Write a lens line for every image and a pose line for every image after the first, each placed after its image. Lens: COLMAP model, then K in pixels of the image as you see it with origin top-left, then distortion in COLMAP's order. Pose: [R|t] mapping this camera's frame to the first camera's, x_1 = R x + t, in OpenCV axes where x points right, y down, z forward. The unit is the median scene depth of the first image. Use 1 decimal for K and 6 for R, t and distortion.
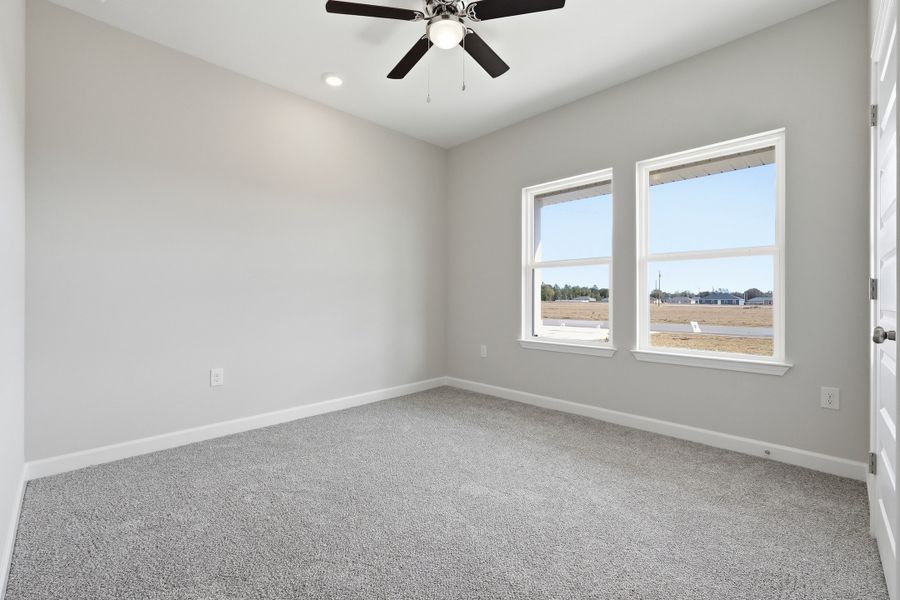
lens RADIAL K [[359.6, 0, 425.4], [0, 359.6, 295.5], [0, 0, 1]] dist [0.002242, 0.000502]
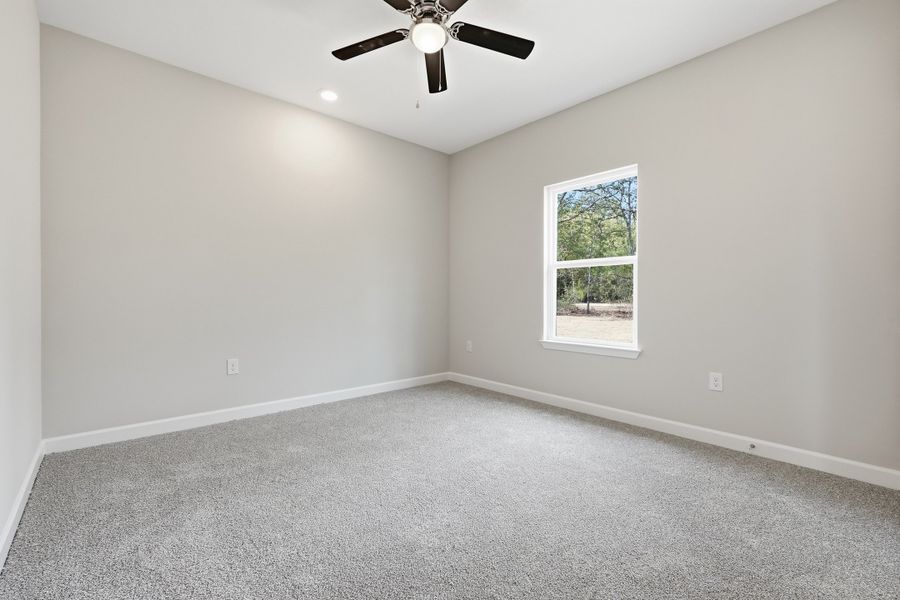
lens RADIAL K [[382.4, 0, 447.9], [0, 382.4, 302.4], [0, 0, 1]] dist [-0.003187, 0.000295]
pose [[0.998477, 0.004235, -0.055001, 0.148101], [-0.003183, 0.999811, 0.019190, 0.000231], [0.055072, -0.018986, 0.998302, -0.144850]]
